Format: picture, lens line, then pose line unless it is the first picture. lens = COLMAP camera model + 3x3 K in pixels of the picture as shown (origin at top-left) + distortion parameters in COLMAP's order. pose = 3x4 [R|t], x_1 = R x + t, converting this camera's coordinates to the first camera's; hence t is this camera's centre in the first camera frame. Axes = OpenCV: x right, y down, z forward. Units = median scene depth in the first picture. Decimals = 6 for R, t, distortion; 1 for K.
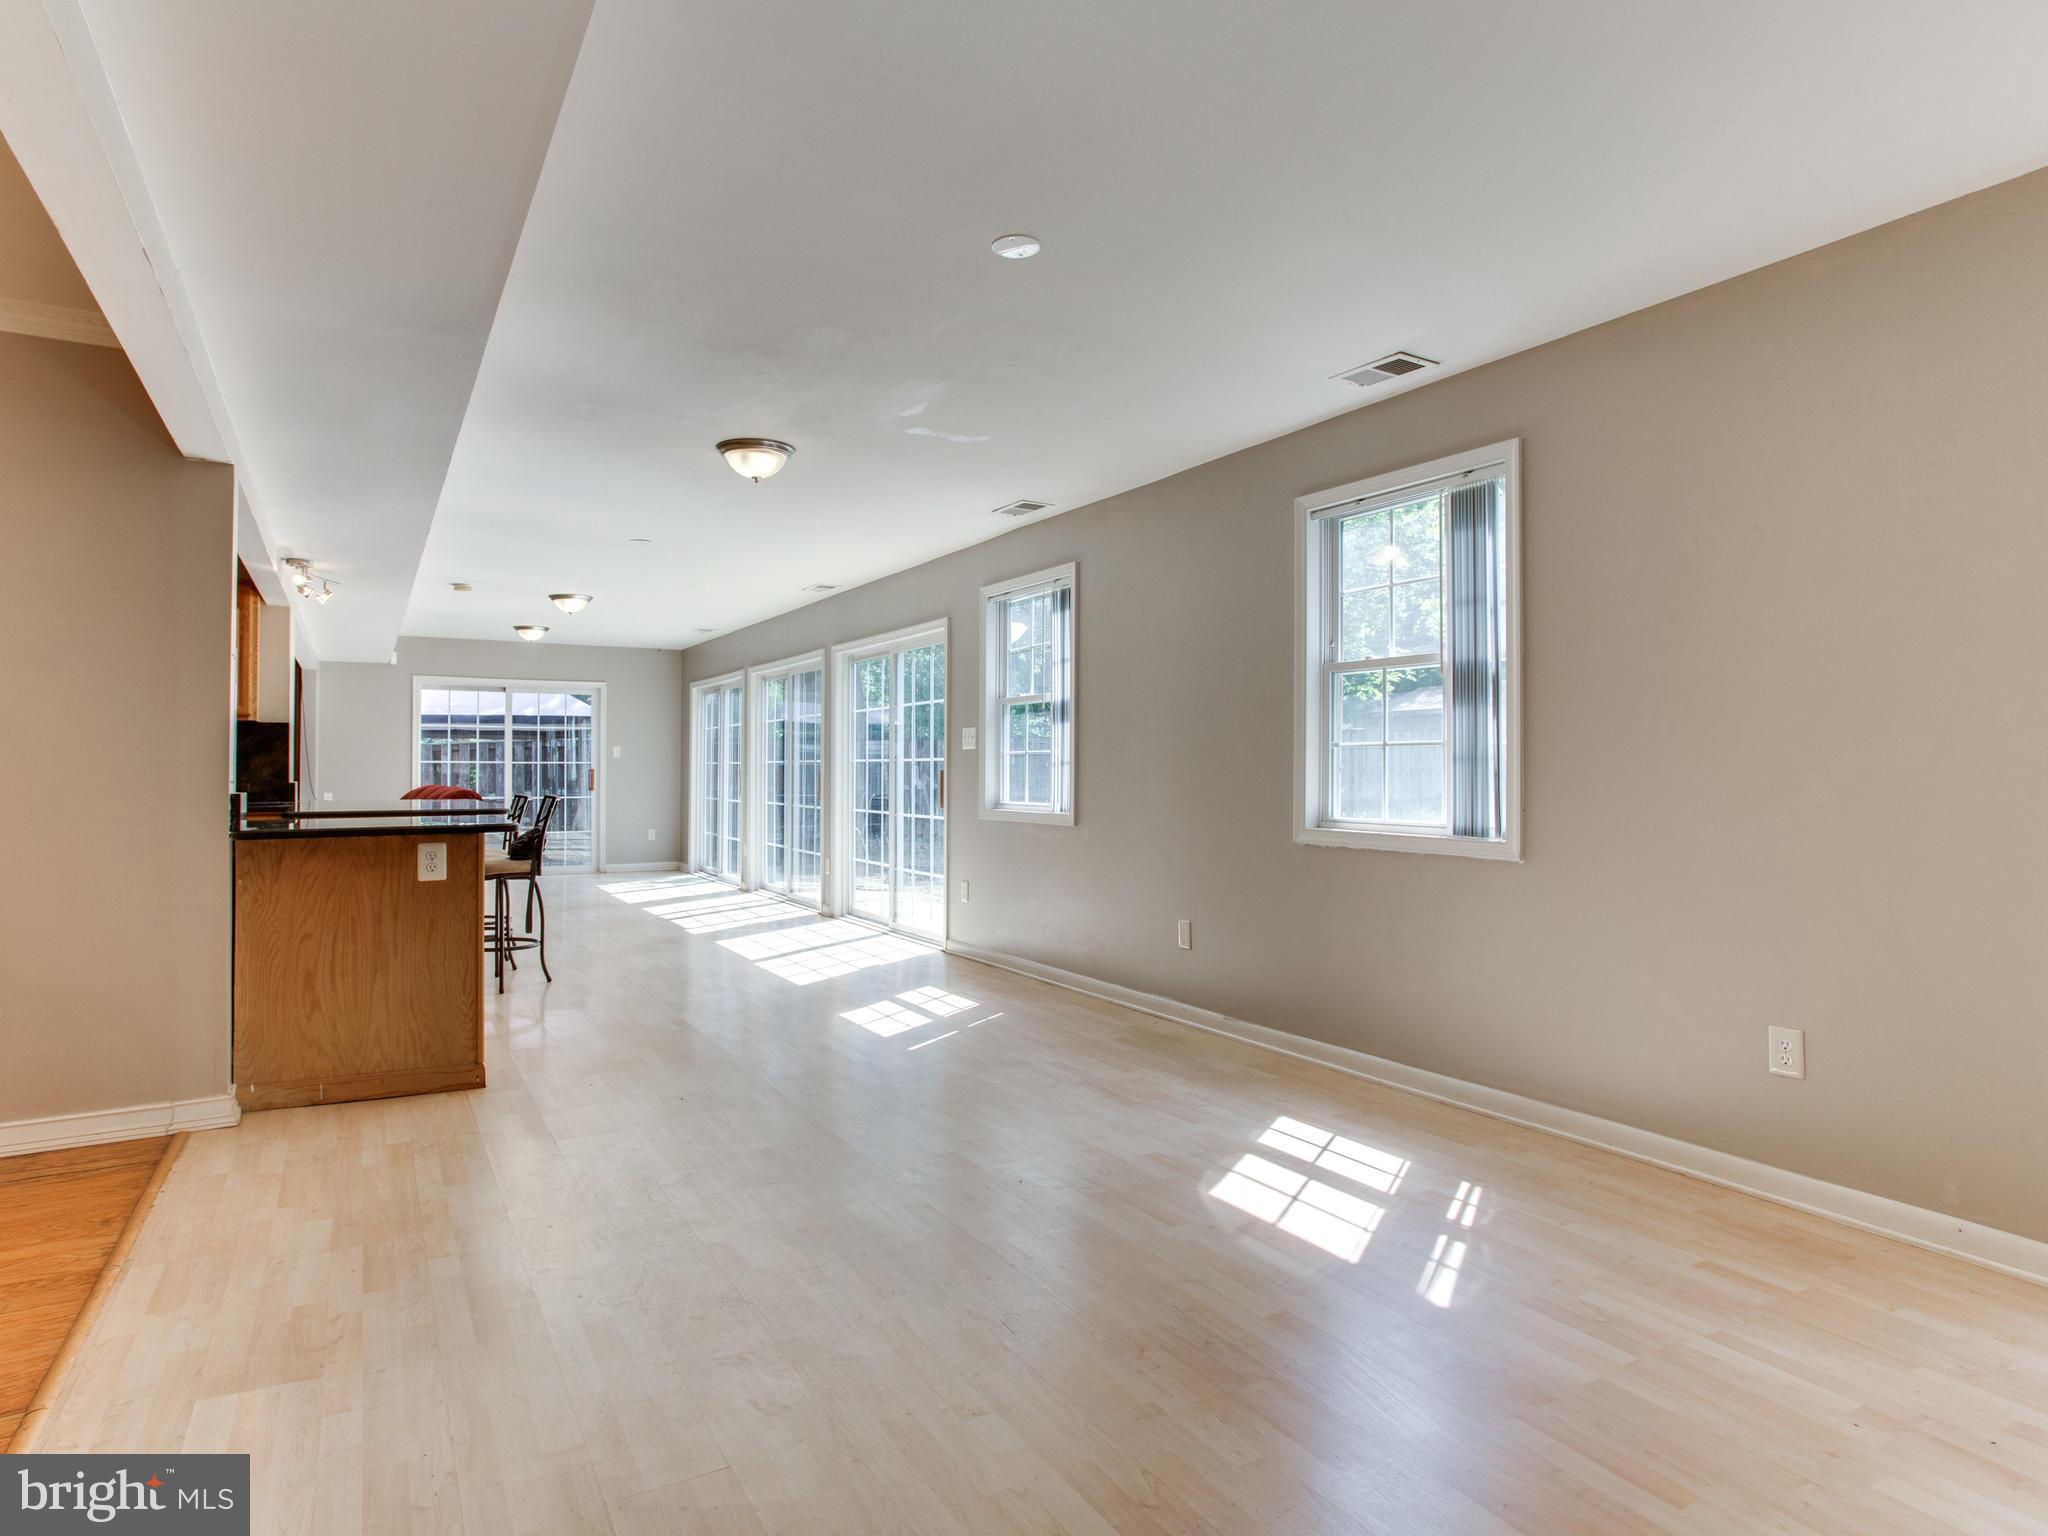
lens RADIAL K [[1045.0, 0, 1024.0], [0, 1045.0, 768.0], [0, 0, 1]] dist [-0.036630, 0.000179]
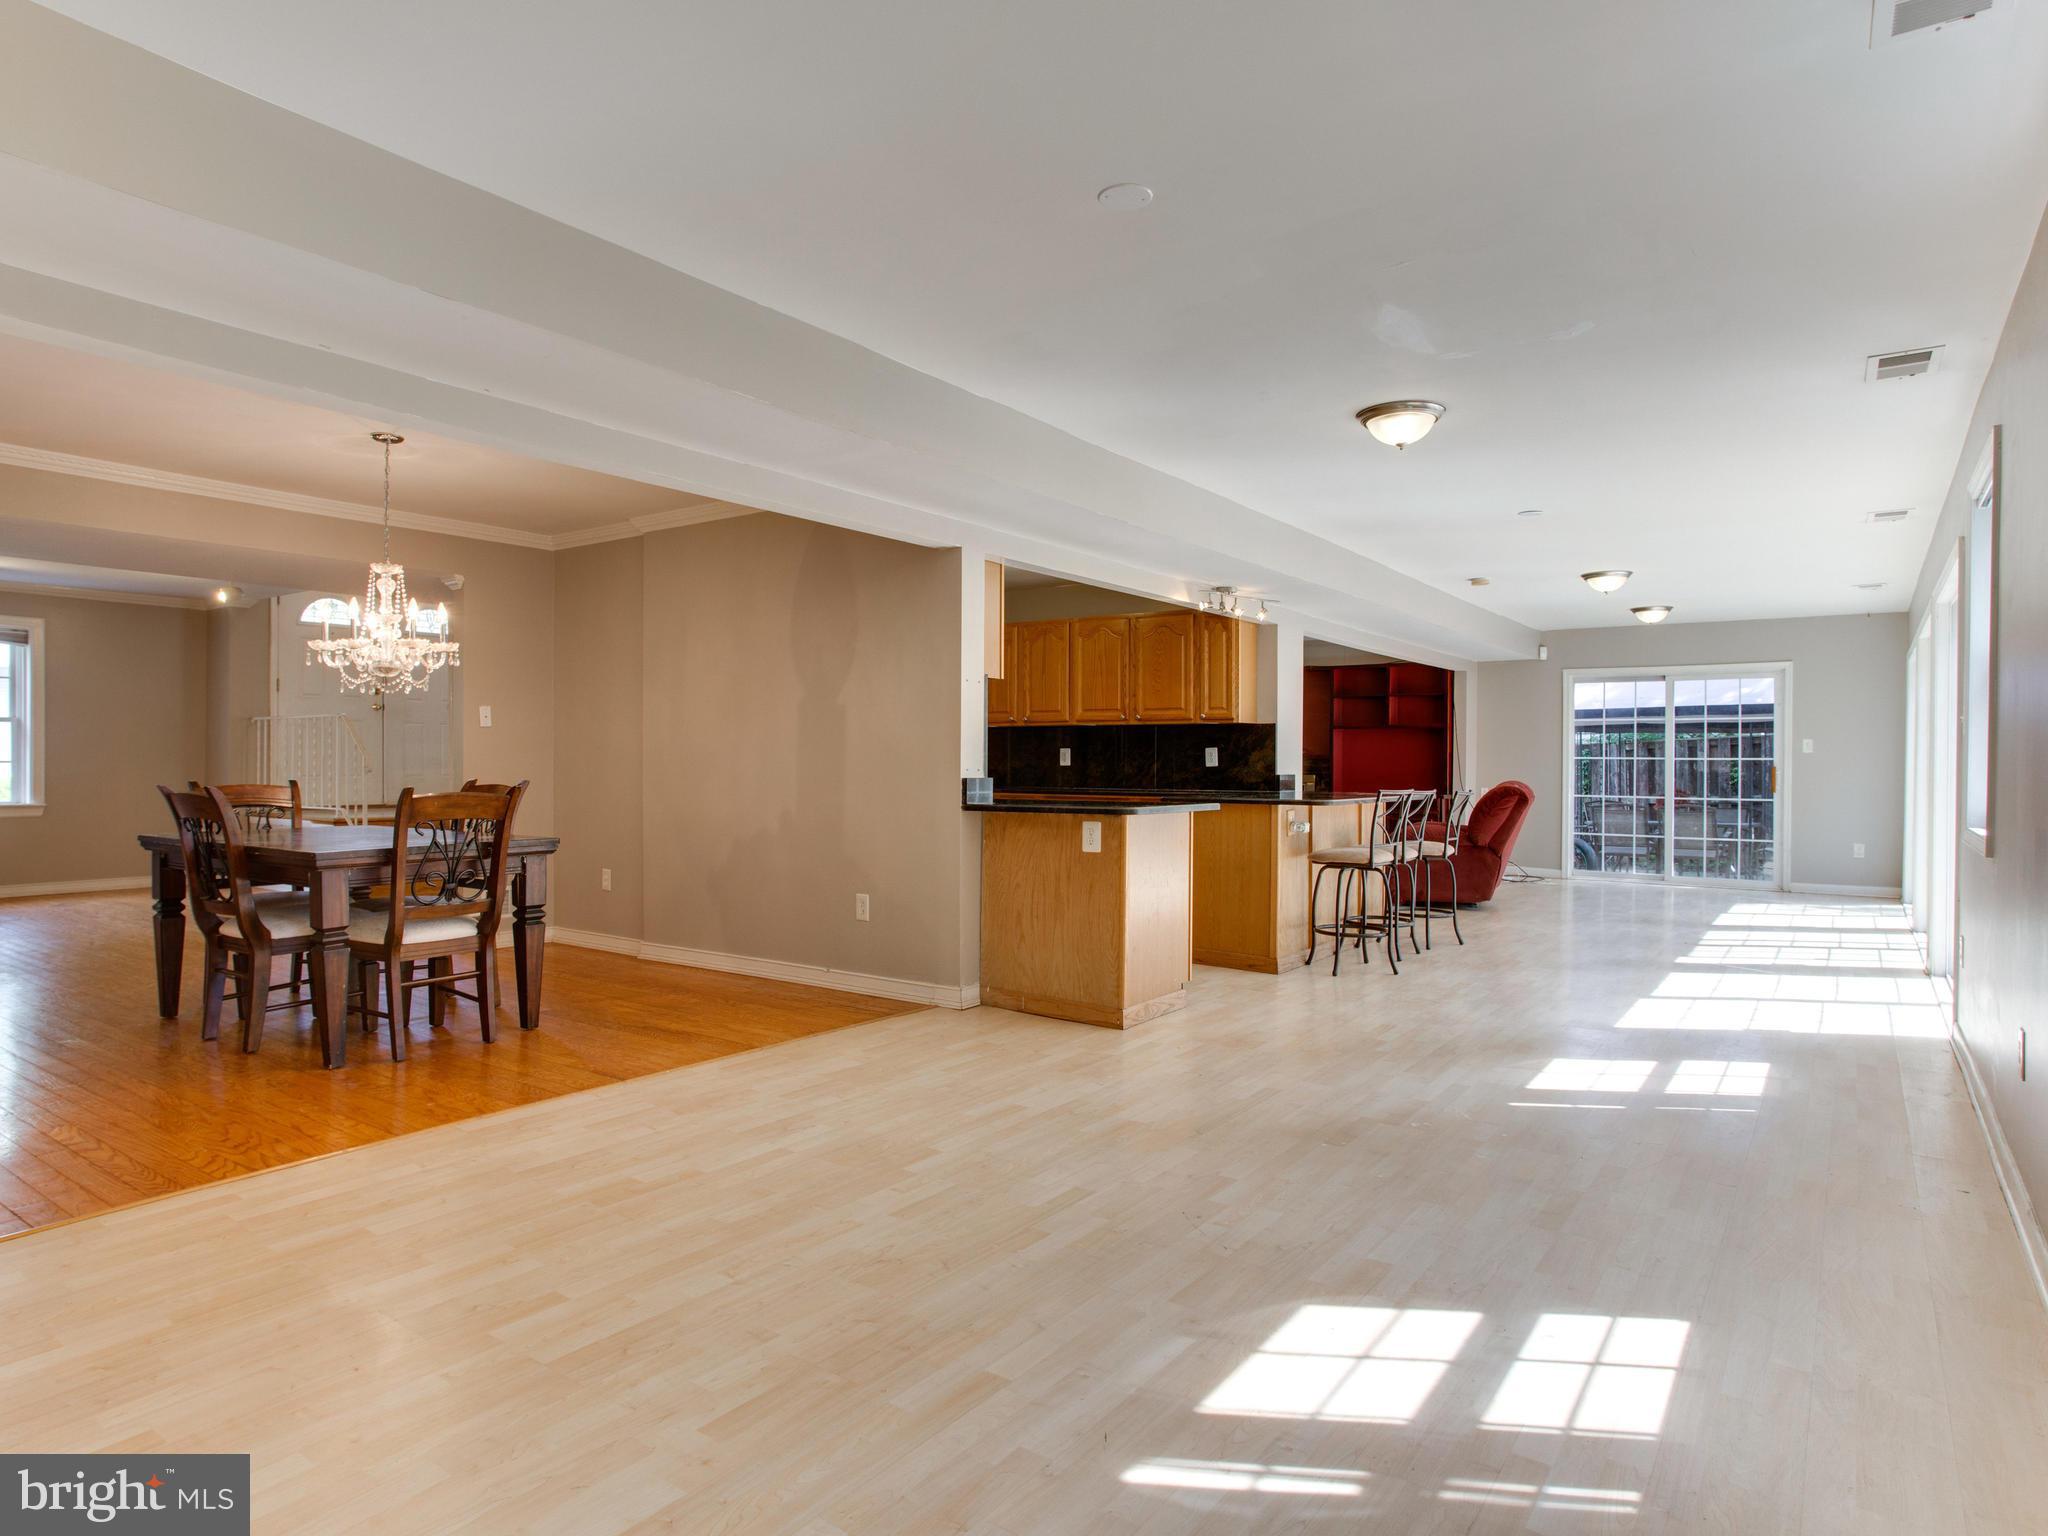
lens RADIAL K [[1130.4, 0, 1015.0], [0, 1130.4, 790.5], [0, 0, 1]] dist [-0.059219, 0.038846]
pose [[0.452933, 0.023213, -0.891243, 0.113672], [-0.003580, 0.999700, 0.024219, 0.000598], [0.891538, -0.007778, 0.452880, 0.060060]]
